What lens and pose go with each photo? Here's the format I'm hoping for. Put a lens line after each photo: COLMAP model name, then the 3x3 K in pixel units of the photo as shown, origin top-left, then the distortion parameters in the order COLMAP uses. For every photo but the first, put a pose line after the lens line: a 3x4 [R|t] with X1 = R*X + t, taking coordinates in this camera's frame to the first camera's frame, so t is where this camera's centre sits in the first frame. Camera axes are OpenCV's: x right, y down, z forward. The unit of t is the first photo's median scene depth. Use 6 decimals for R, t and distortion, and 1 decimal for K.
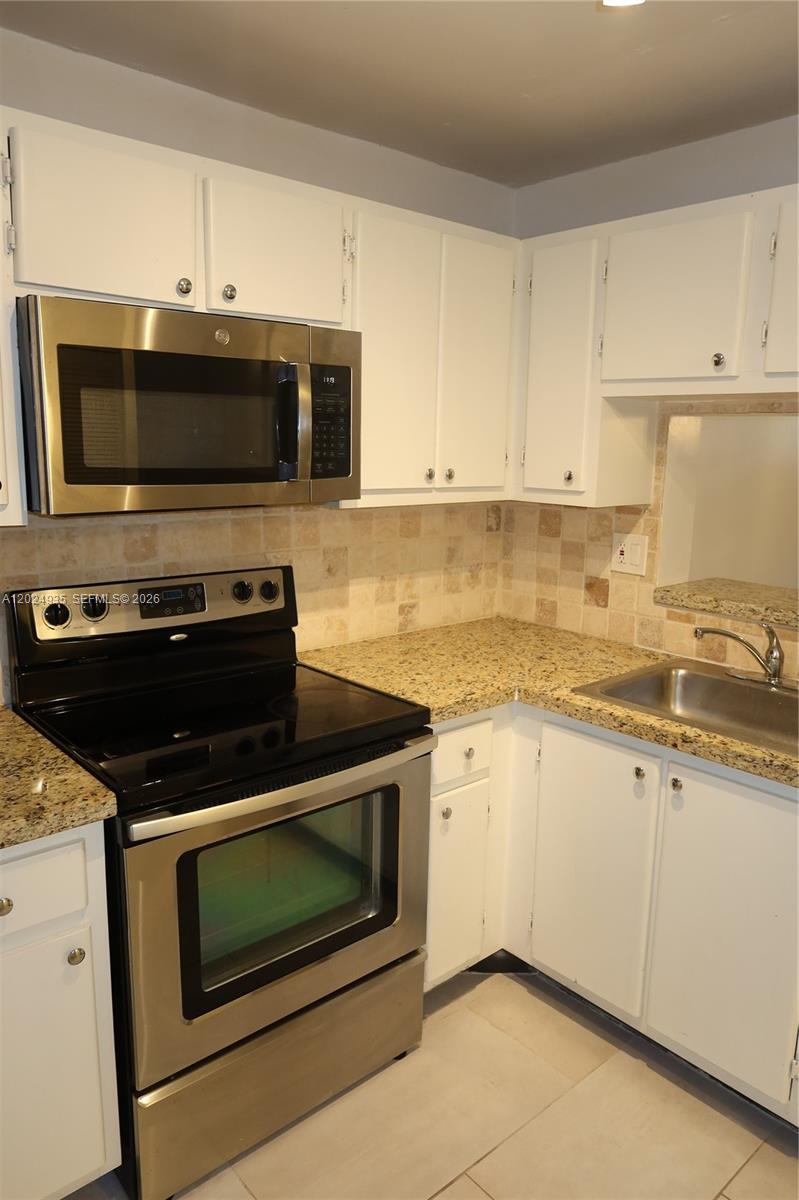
lens RADIAL K [[822.0, 0, 398.5], [0, 822.0, 596.4], [0, 0, 1]] dist [-0.028640, 0.003292]
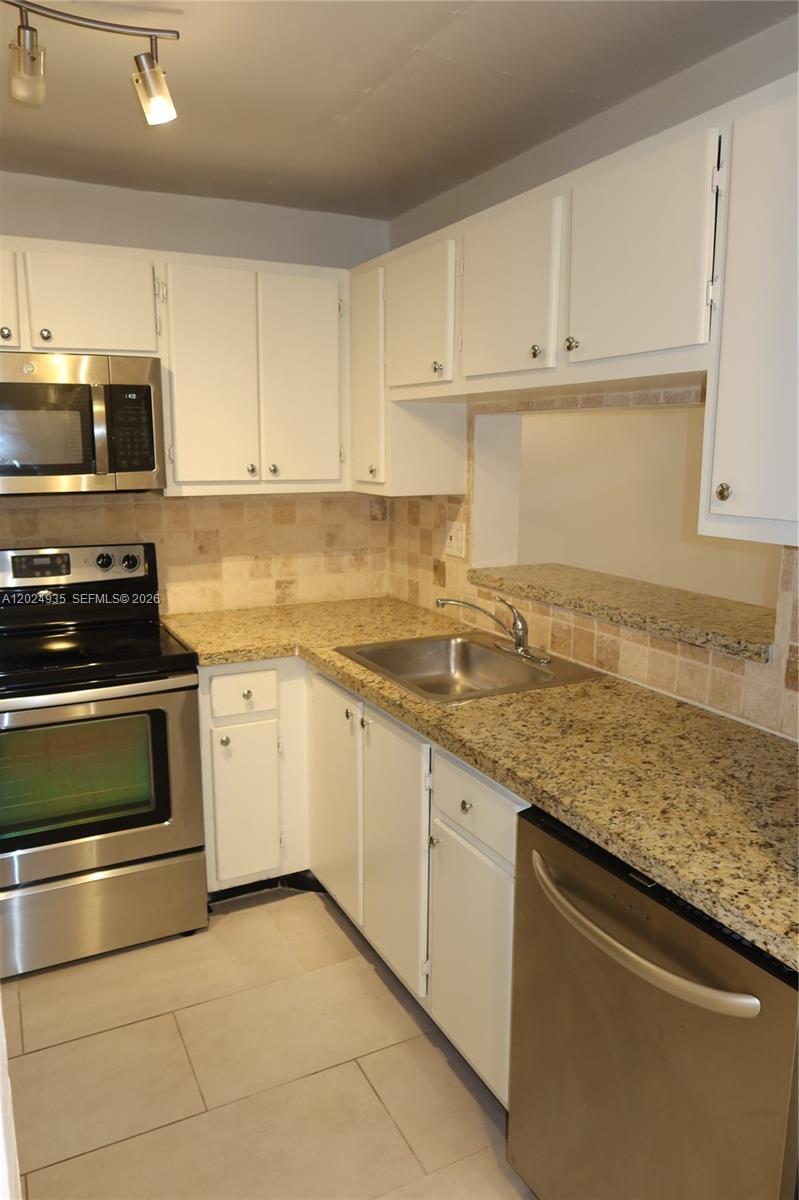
lens RADIAL K [[822.0, 0, 399.3], [0, 822.0, 596.5], [0, 0, 1]] dist [-0.028640, 0.003292]
pose [[0.970313, 0.028416, -0.240179, 0.539515], [-0.030031, 0.999544, -0.003065, 0.037121], [0.239982, 0.010187, 0.970724, -0.126503]]
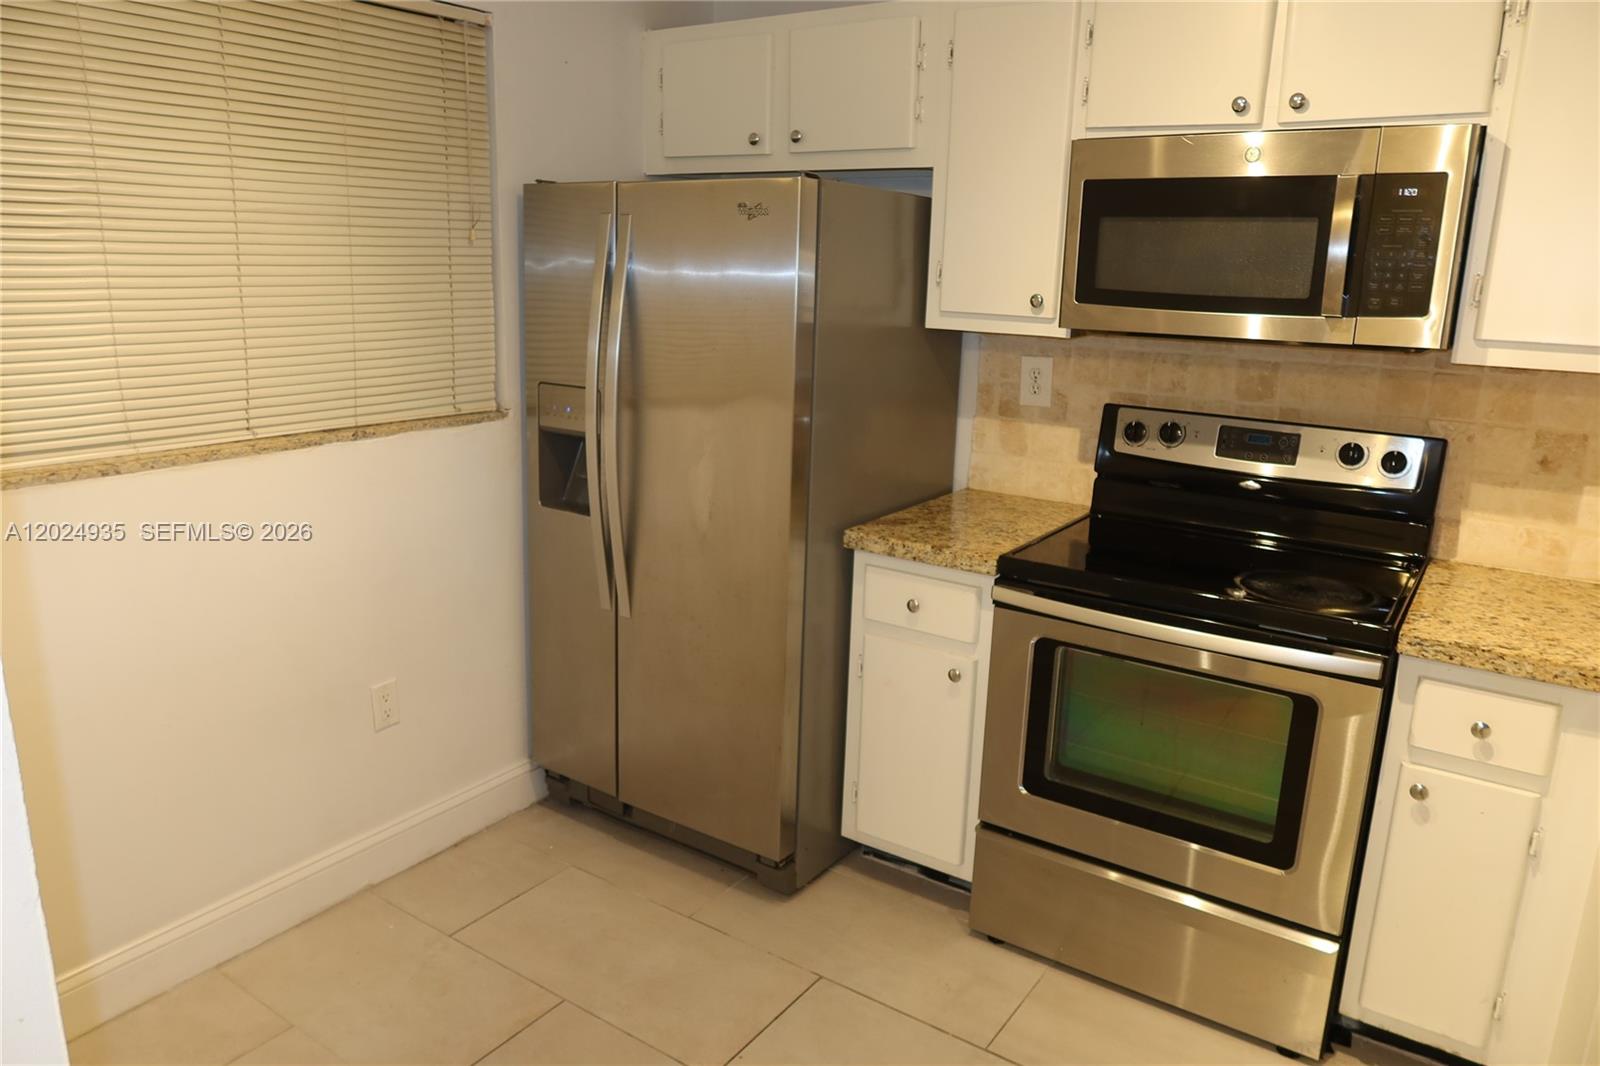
lens RADIAL K [[1096.0, 0, 795.8], [0, 1096.0, 526.3], [0, 0, 1]] dist [-0.028640, 0.003292]
pose [[0.248508, 0.219416, -0.943451, 0.684685], [-0.197454, 0.965029, 0.172425, -0.014150], [0.948291, 0.143439, 0.283142, 0.160828]]
